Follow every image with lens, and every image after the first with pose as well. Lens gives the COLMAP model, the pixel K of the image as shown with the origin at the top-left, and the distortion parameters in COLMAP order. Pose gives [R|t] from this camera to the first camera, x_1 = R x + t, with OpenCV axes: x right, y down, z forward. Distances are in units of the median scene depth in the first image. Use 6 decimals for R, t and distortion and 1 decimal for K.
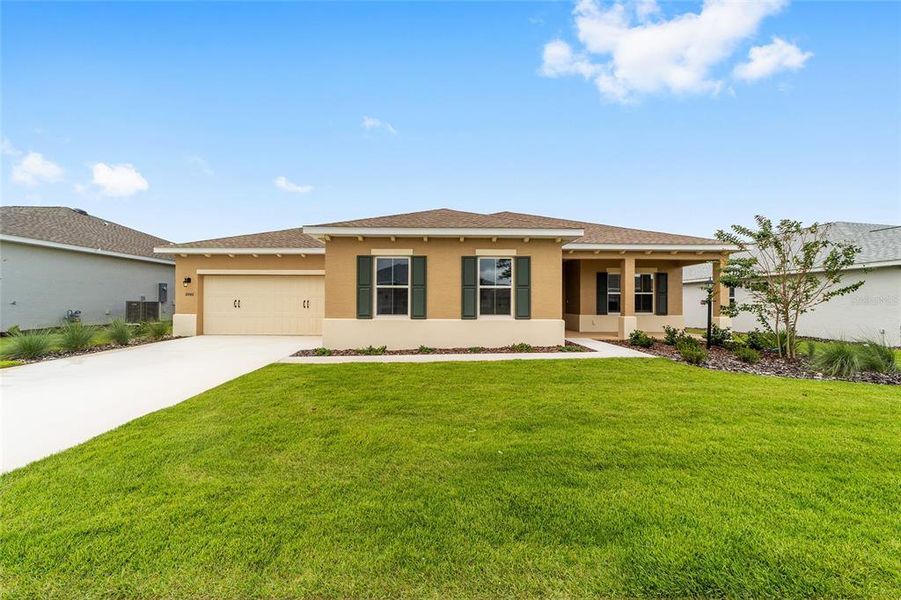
lens RADIAL K [[343.2, 0, 449.0], [0, 343.2, 300.2], [0, 0, 1]] dist [-0.001519, 0.000569]
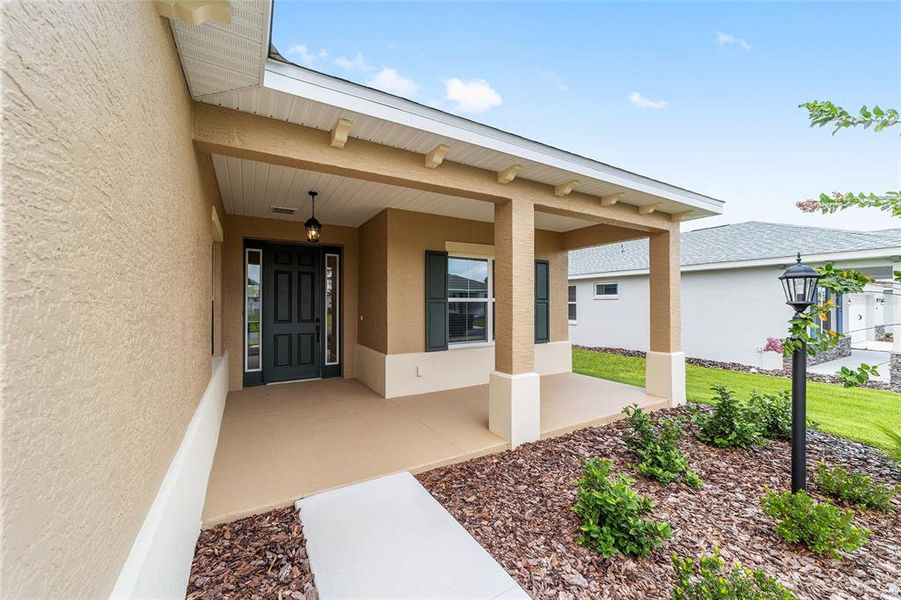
lens RADIAL K [[343.2, 0, 450.6], [0, 343.2, 298.8], [0, 0, 1]] dist [-0.001519, 0.000569]
pose [[0.863166, 0.000319, 0.504920, 0.247570], [-0.000627, 1.000000, 0.000440, -0.021734], [-0.504920, -0.000697, 0.863166, 0.627258]]
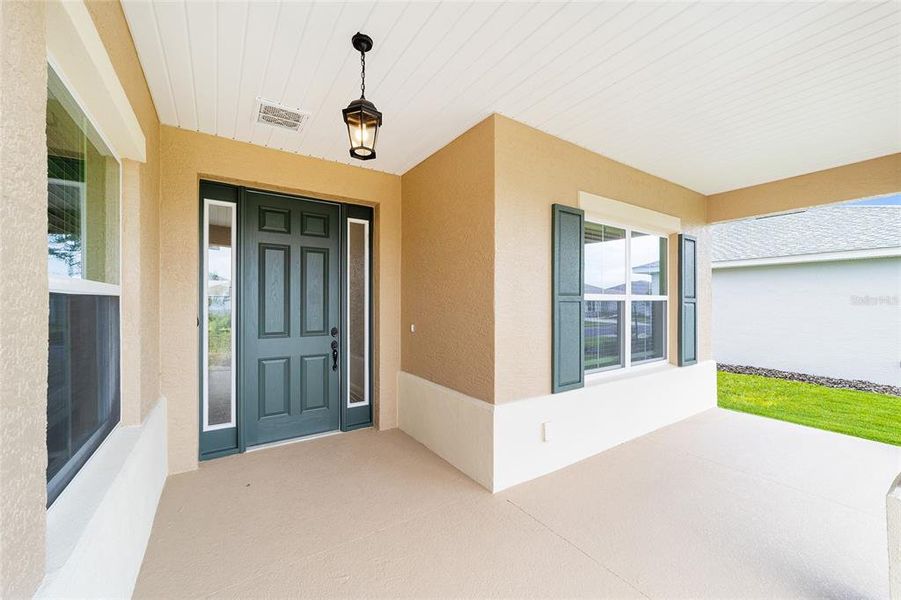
lens RADIAL K [[343.2, 0, 447.3], [0, 343.2, 301.4], [0, 0, 1]] dist [-0.001519, 0.000569]
pose [[0.828795, -0.001781, 0.559549, 0.249471], [-0.002769, 0.999970, 0.007284, -0.018486], [-0.559545, -0.007586, 0.828765, 0.859958]]
